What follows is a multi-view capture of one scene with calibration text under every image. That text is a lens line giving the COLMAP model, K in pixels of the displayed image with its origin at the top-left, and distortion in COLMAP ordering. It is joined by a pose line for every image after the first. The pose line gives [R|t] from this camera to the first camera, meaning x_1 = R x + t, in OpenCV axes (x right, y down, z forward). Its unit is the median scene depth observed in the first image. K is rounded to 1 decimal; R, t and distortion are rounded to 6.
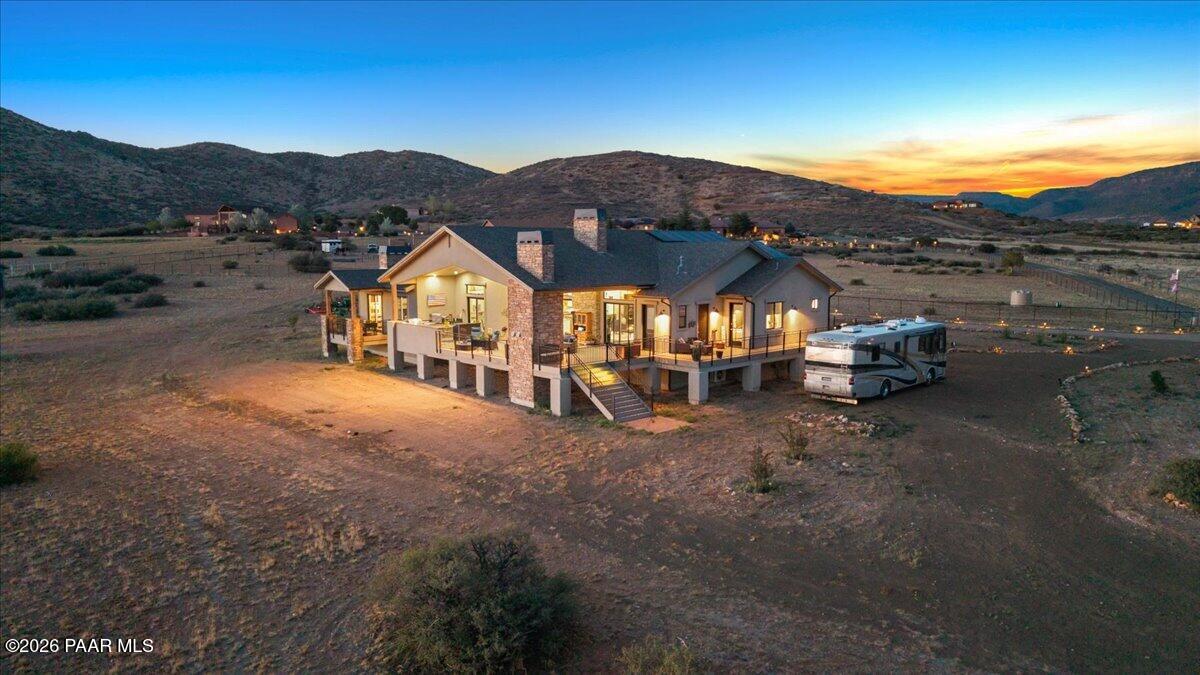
lens RADIAL K [[777.5, 0, 600.0], [0, 777.5, 337.5], [0, 0, 1]] dist [0.056934, -0.068986]
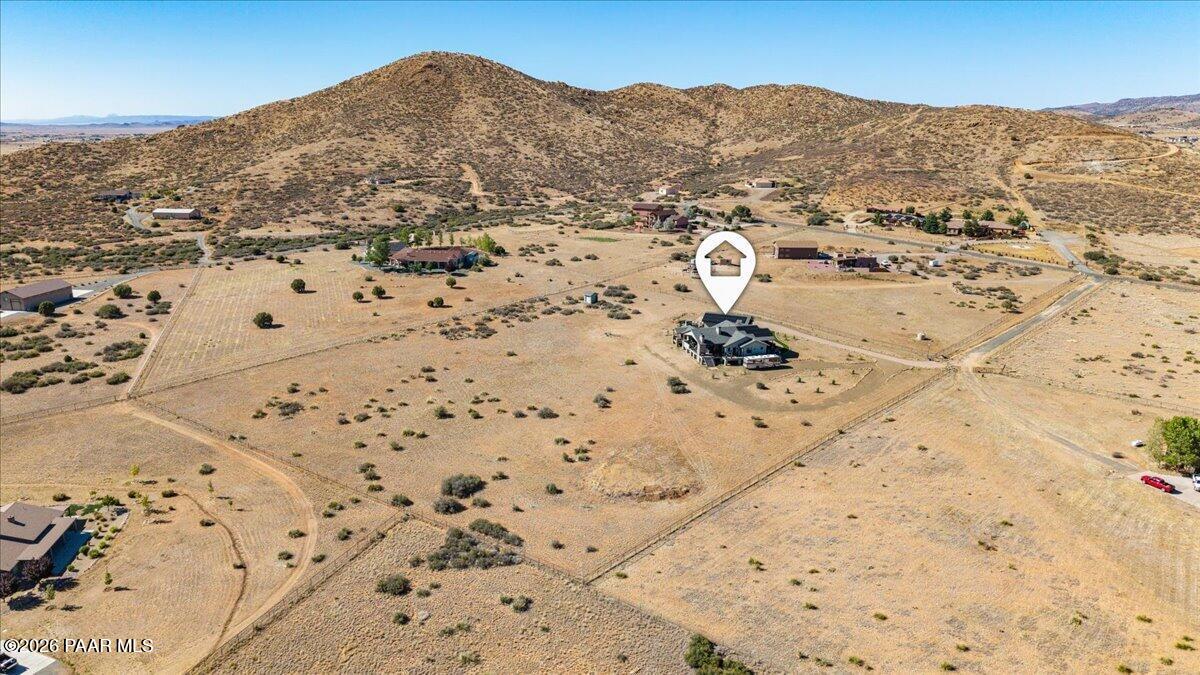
lens RADIAL K [[777.5, 0, 600.0], [0, 777.5, 337.5], [0, 0, 1]] dist [0.056934, -0.068986]
pose [[0.877912, 0.127519, -0.461529, 0.101276], [-0.060200, 0.985632, 0.157816, -0.046345], [0.475022, -0.110764, 0.872975, -0.233821]]
